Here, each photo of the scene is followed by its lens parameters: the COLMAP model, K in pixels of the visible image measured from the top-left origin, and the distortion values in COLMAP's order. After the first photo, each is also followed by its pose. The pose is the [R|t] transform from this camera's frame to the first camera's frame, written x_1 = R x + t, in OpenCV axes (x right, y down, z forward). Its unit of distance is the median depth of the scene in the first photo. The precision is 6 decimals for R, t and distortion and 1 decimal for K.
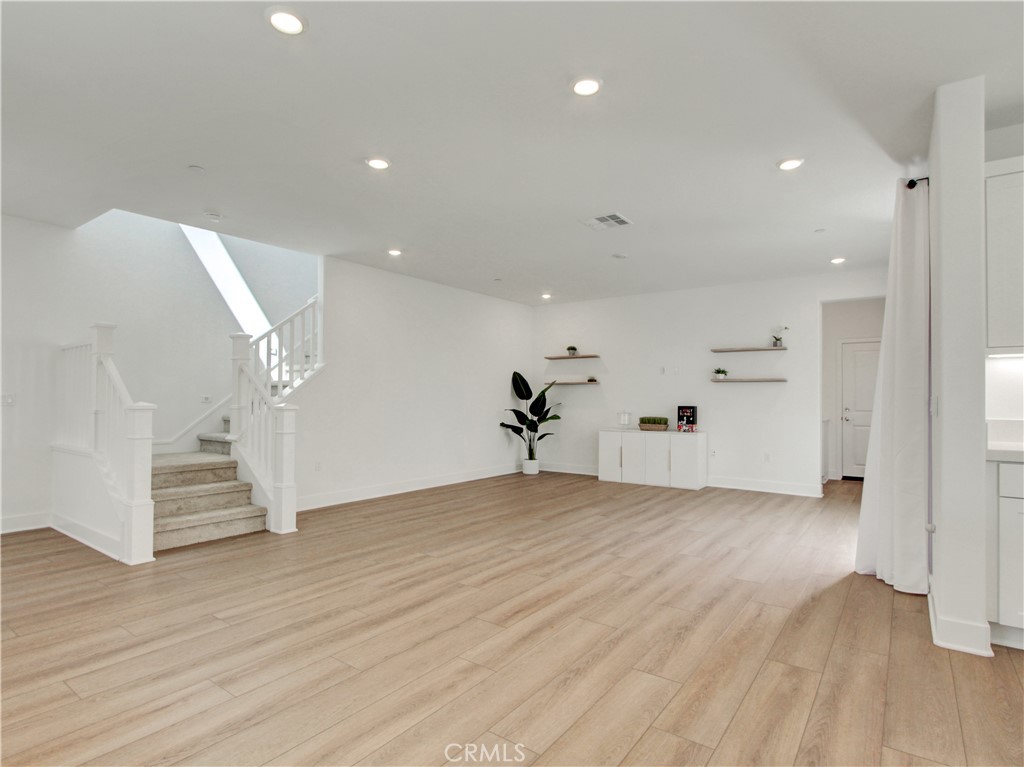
lens RADIAL K [[545.0, 0, 512.0], [0, 545.0, 383.5], [0, 0, 1]] dist [-0.002995, -0.000058]
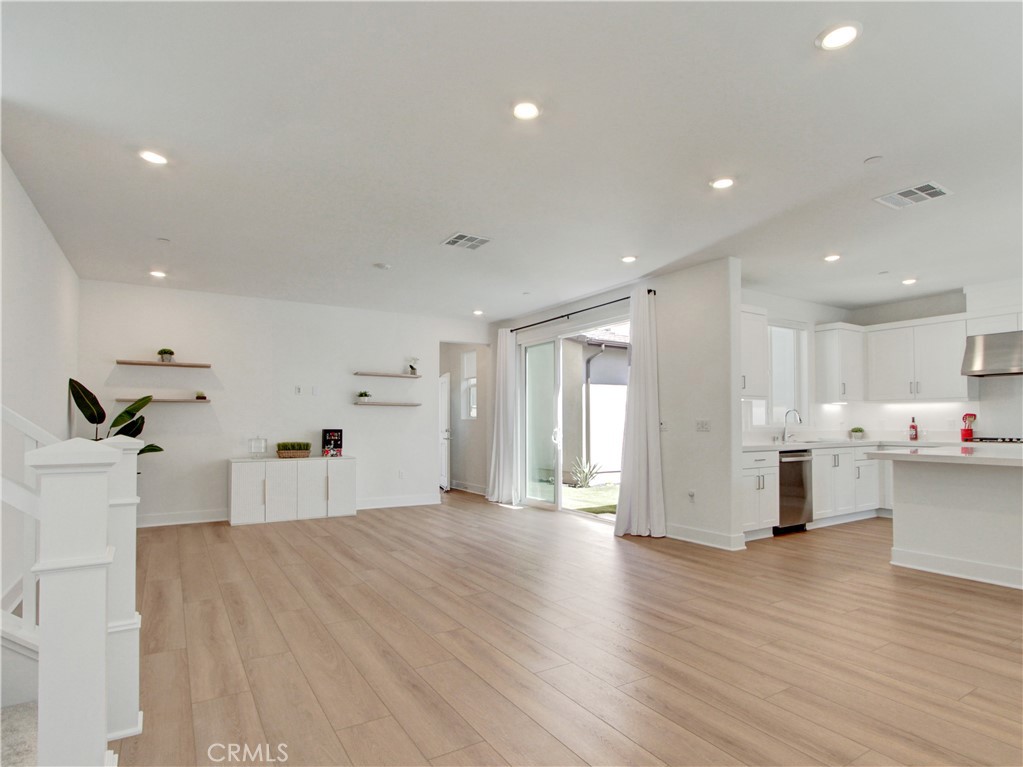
lens RADIAL K [[553.2, 0, 511.9], [0, 553.2, 410.8], [0, 0, 1]] dist [-0.013810, -0.000744]
pose [[0.371173, 0.015868, 0.928428, -0.459201], [-0.023571, 0.999693, -0.007662, 0.009204], [-0.928265, -0.019040, 0.371433, 0.355682]]
